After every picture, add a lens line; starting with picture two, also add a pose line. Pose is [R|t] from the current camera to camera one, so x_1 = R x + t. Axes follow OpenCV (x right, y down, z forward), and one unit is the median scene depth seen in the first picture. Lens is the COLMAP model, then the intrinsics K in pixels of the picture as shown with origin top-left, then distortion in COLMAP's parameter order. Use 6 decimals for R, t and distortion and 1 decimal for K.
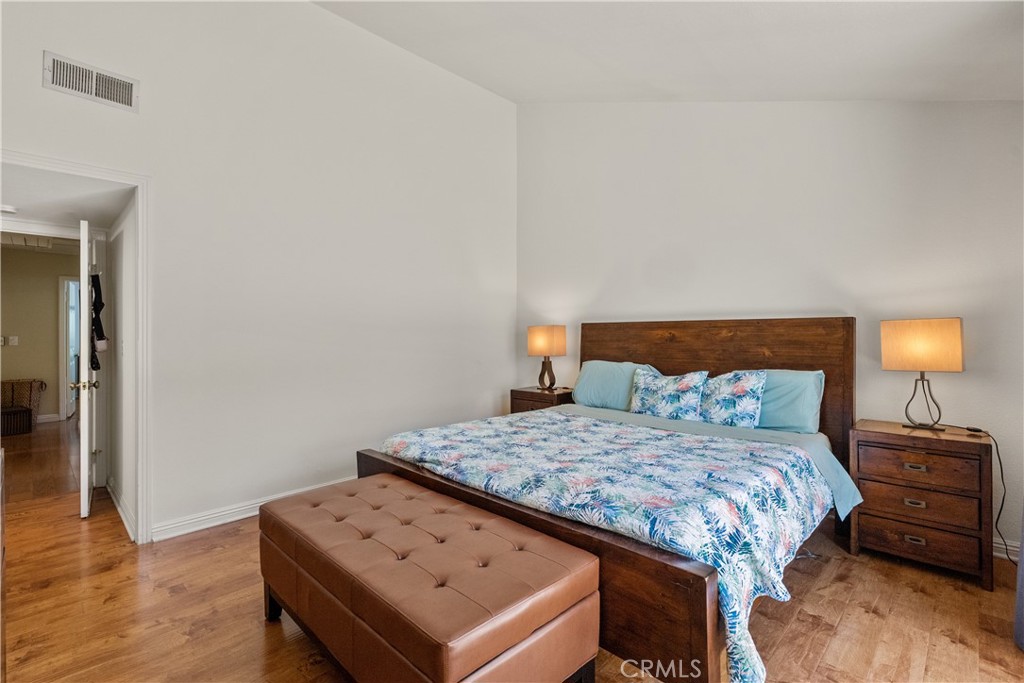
lens RADIAL K [[468.0, 0, 518.5], [0, 468.0, 335.8], [0, 0, 1]] dist [0.001310, 0.000169]
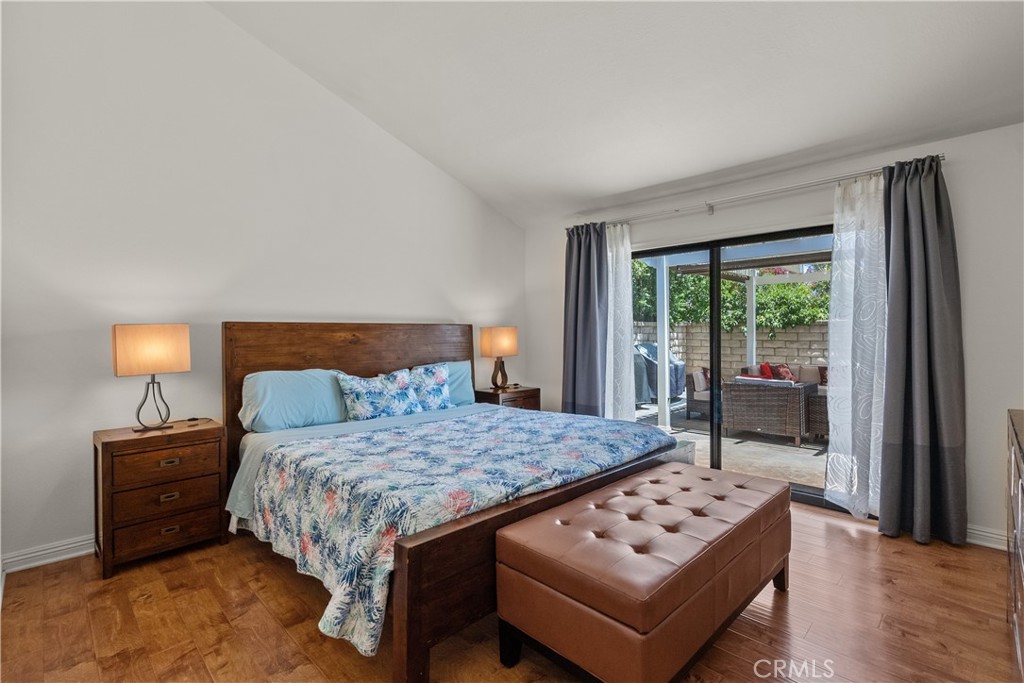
lens RADIAL K [[468.0, 0, 518.5], [0, 468.0, 337.9], [0, 0, 1]] dist [0.001310, 0.000169]
pose [[0.019388, -0.002274, 0.999809, -0.668559], [0.010750, 0.999940, 0.002066, 0.001170], [-0.999754, 0.010708, 0.019411, 0.645816]]
